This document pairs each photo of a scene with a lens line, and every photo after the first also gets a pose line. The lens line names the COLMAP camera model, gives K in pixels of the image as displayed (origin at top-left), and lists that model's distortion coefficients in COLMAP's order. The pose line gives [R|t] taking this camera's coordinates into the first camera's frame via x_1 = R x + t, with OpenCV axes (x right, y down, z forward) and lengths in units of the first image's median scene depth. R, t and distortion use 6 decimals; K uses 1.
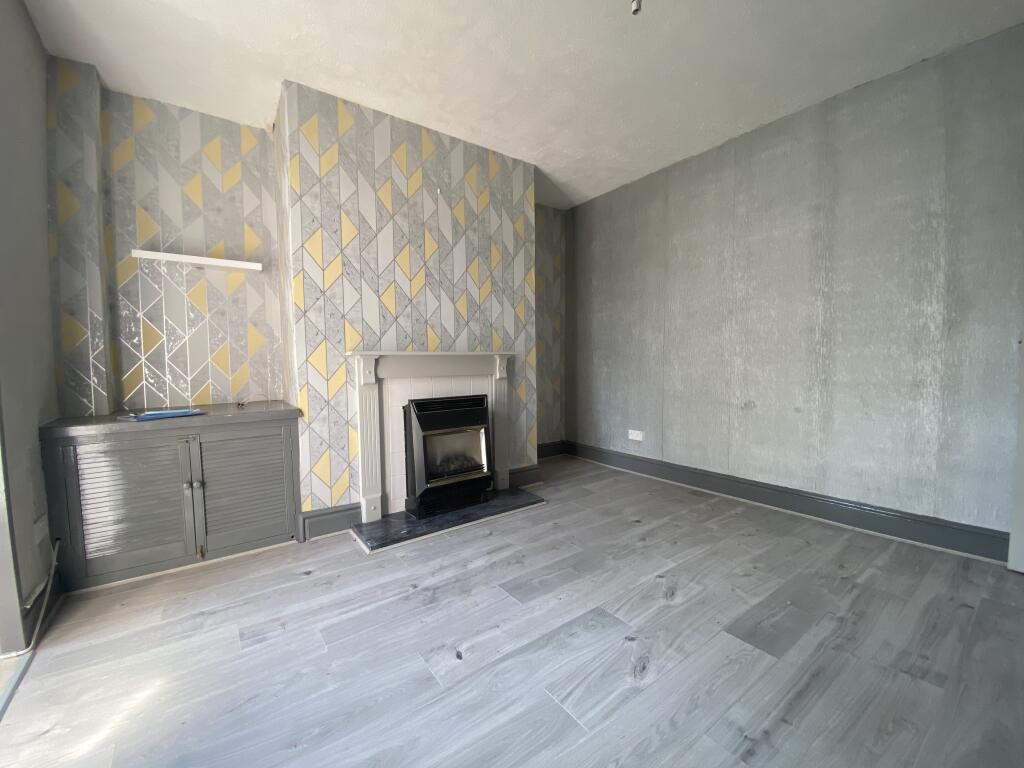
lens RADIAL K [[413.0, 0, 512.7], [0, 413.0, 379.8], [0, 0, 1]] dist [0.034800, -0.022241]
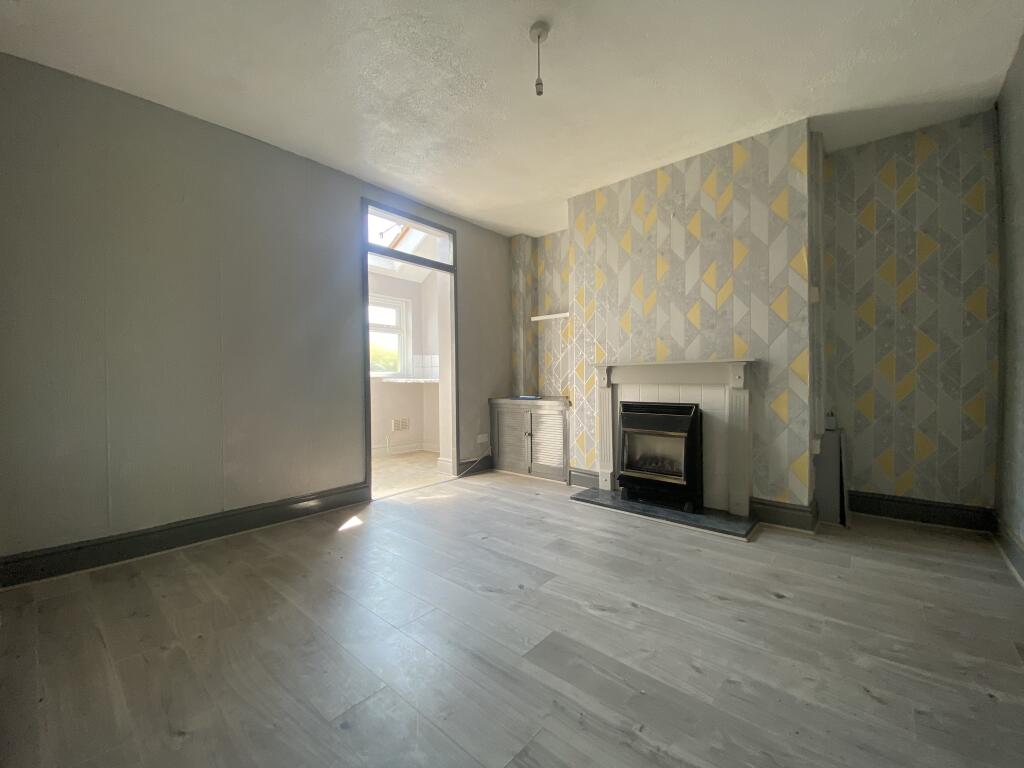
lens RADIAL K [[411.9, 0, 512.0], [0, 411.9, 384.0], [0, 0, 1]] dist [-0.000347, -0.012608]
pose [[0.216128, 0.021085, -0.976137, 0.891775], [-0.045366, 0.998904, 0.011533, -0.002136], [0.975311, 0.041790, 0.216847, 0.410224]]
